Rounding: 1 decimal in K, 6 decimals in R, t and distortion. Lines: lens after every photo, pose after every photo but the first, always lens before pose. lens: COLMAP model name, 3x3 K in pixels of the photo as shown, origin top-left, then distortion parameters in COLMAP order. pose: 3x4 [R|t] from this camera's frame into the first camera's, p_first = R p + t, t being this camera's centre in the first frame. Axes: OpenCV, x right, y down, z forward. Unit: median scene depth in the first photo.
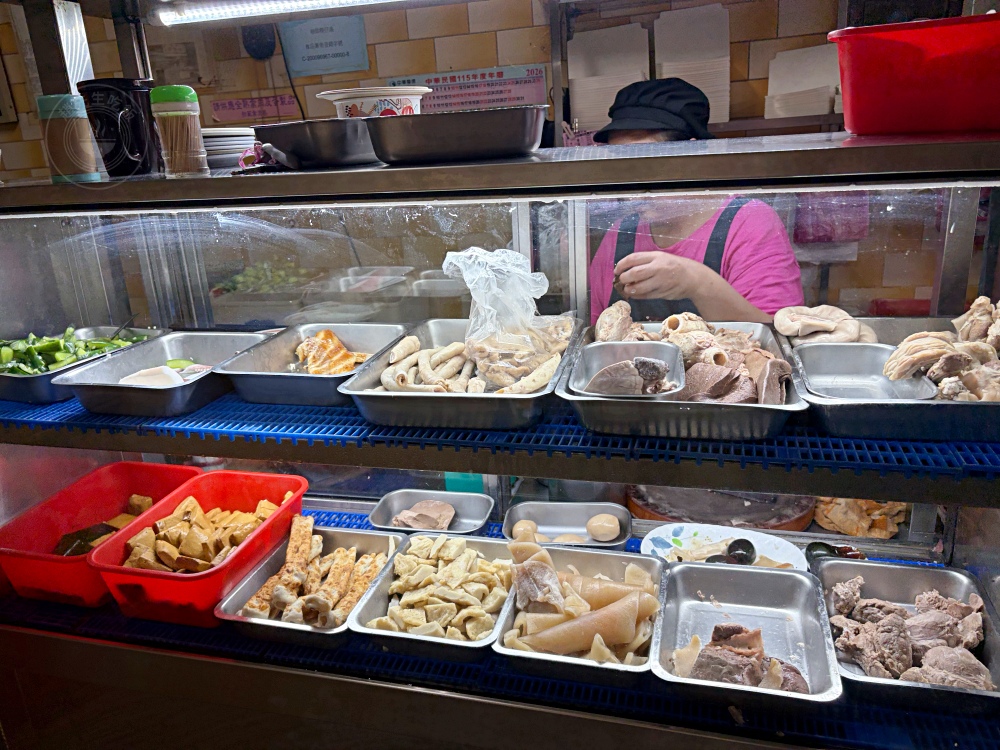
lens RADIAL K [[749.8, 0, 504.2], [0, 749.8, 375.0], [0, 0, 1]] dist [0.045948, -0.059027]
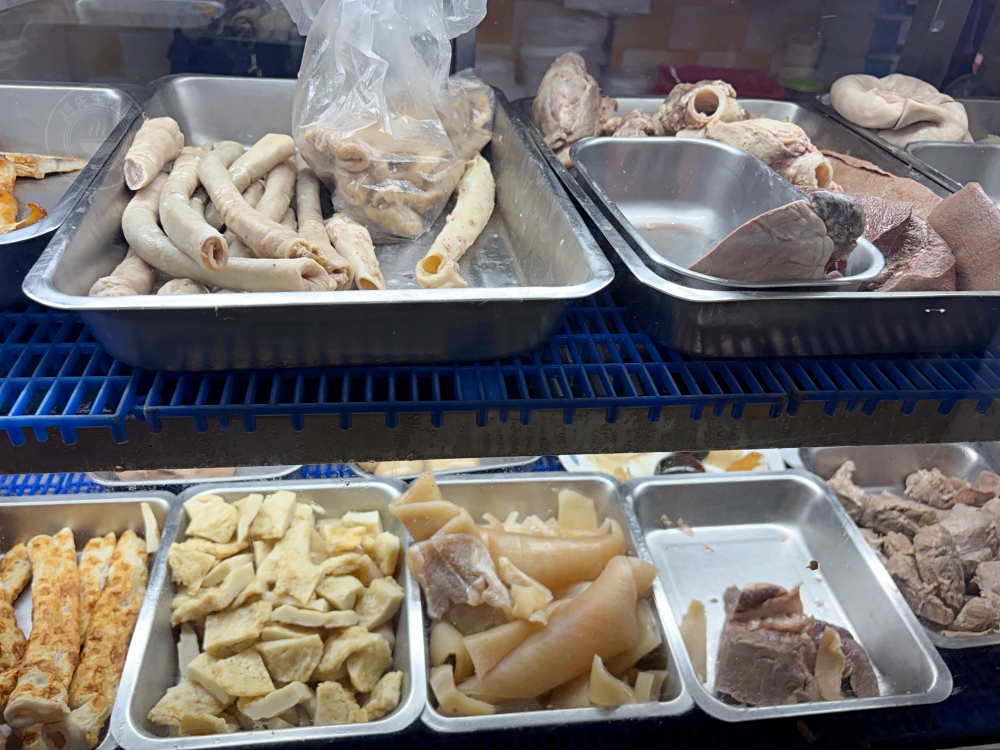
lens RADIAL K [[769.9, 0, 497.6], [0, 769.9, 379.3], [0, 0, 1]] dist [-0.000743, -0.000341]
pose [[0.913573, -0.120555, 0.388396, -0.144481], [0.000357, 0.955289, 0.295675, -0.041088], [-0.406675, -0.269982, 0.872768, 0.517566]]
